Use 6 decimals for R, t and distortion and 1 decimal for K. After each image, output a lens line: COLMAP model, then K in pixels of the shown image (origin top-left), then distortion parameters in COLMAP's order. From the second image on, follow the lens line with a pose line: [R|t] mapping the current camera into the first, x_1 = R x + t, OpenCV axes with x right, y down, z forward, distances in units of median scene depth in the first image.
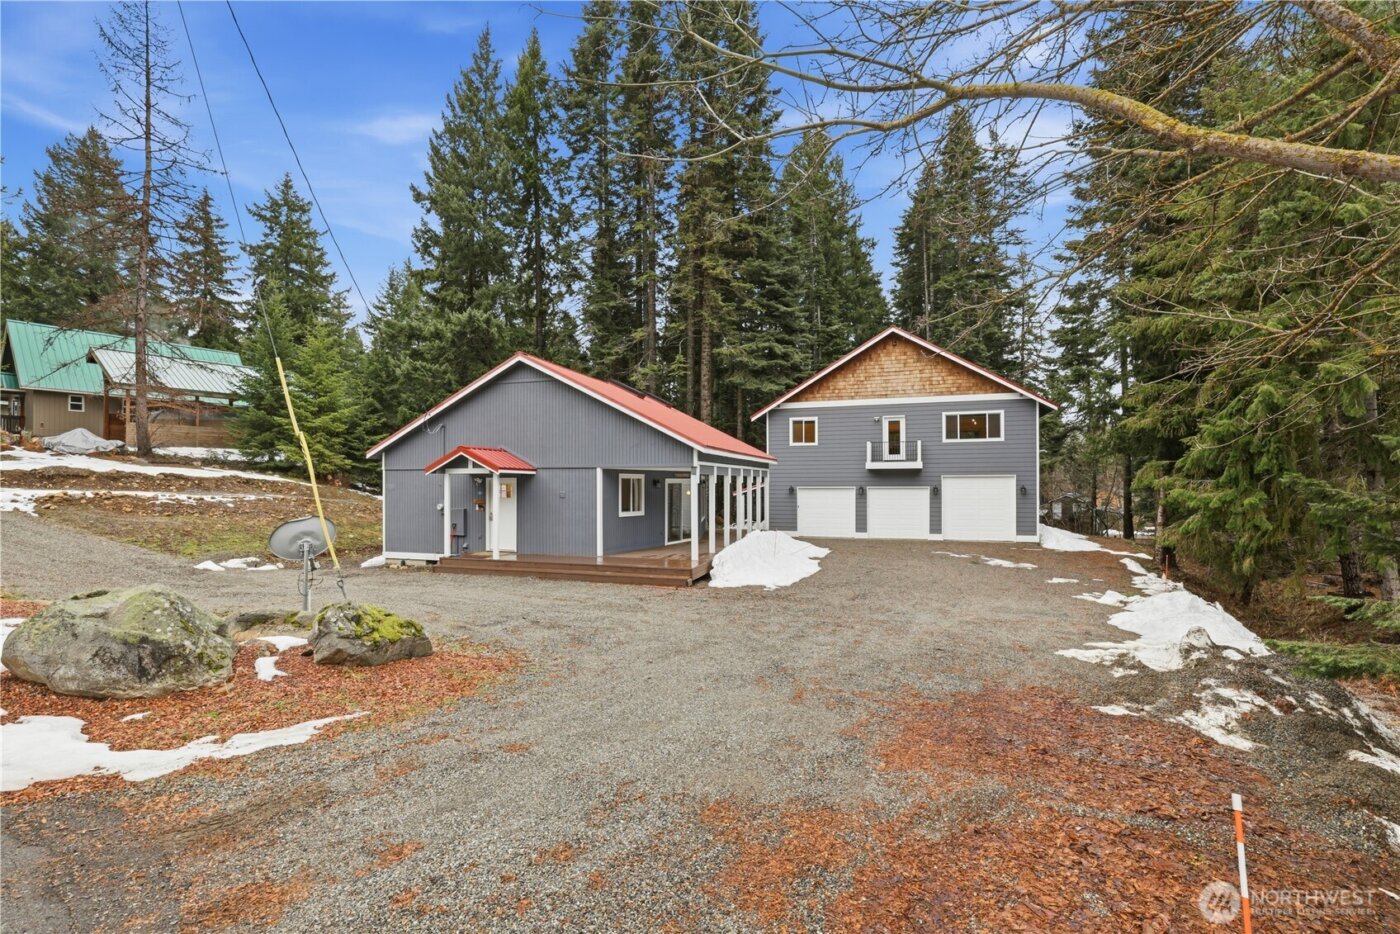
lens RADIAL K [[614.0, 0, 703.8], [0, 614.0, 501.2], [0, 0, 1]] dist [-0.045749, 0.015802]
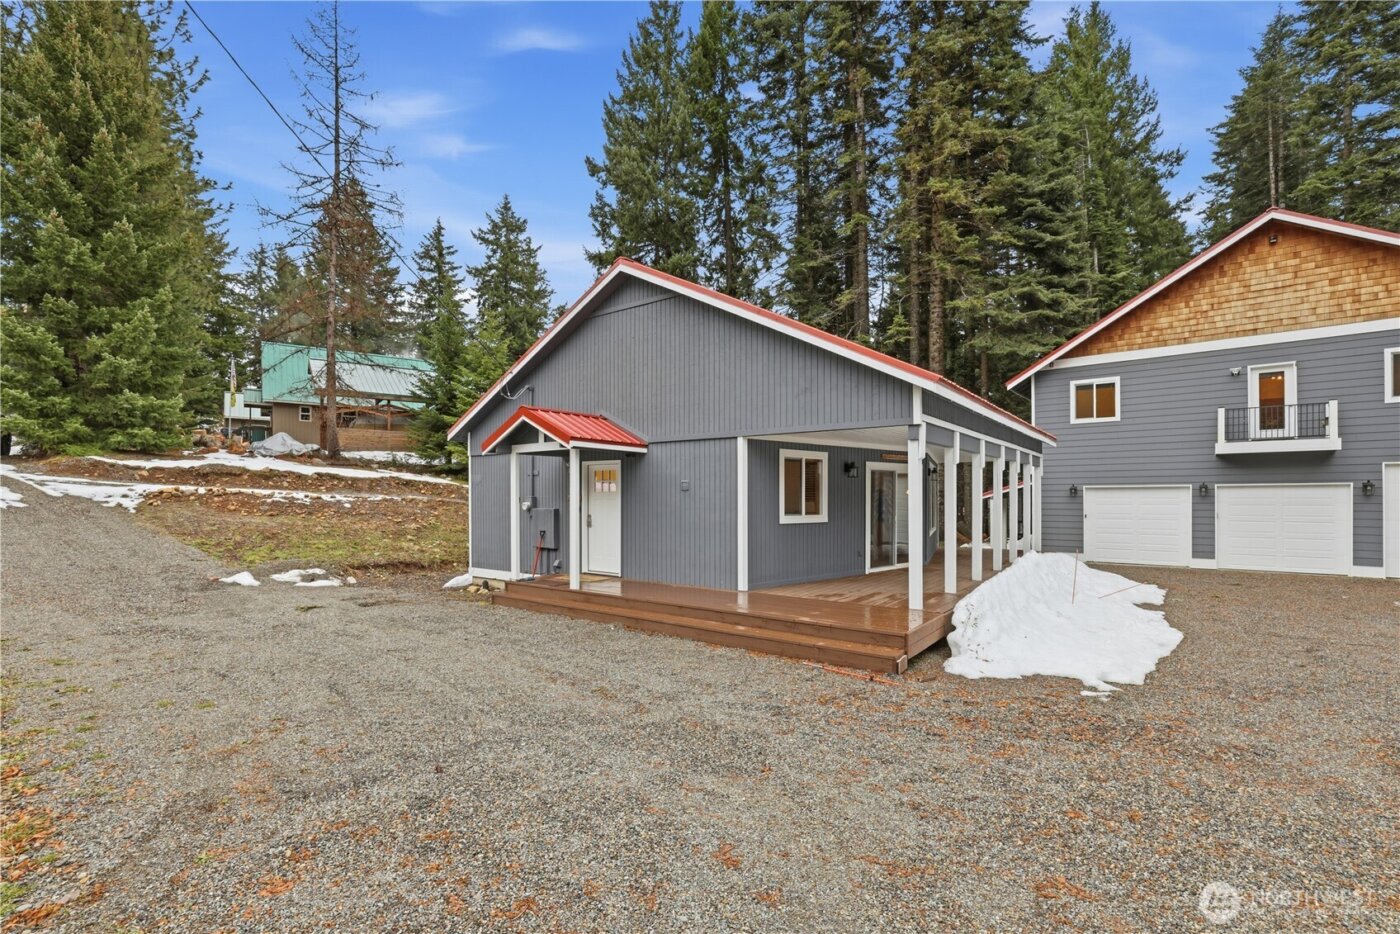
lens RADIAL K [[614.0, 0, 703.8], [0, 614.0, 501.2], [0, 0, 1]] dist [-0.045749, 0.015802]
pose [[0.936339, 0.000776, -0.351098, -0.000754], [-0.009152, 0.999712, -0.022198, 0.010844], [0.350979, 0.023998, 0.936076, 0.256602]]
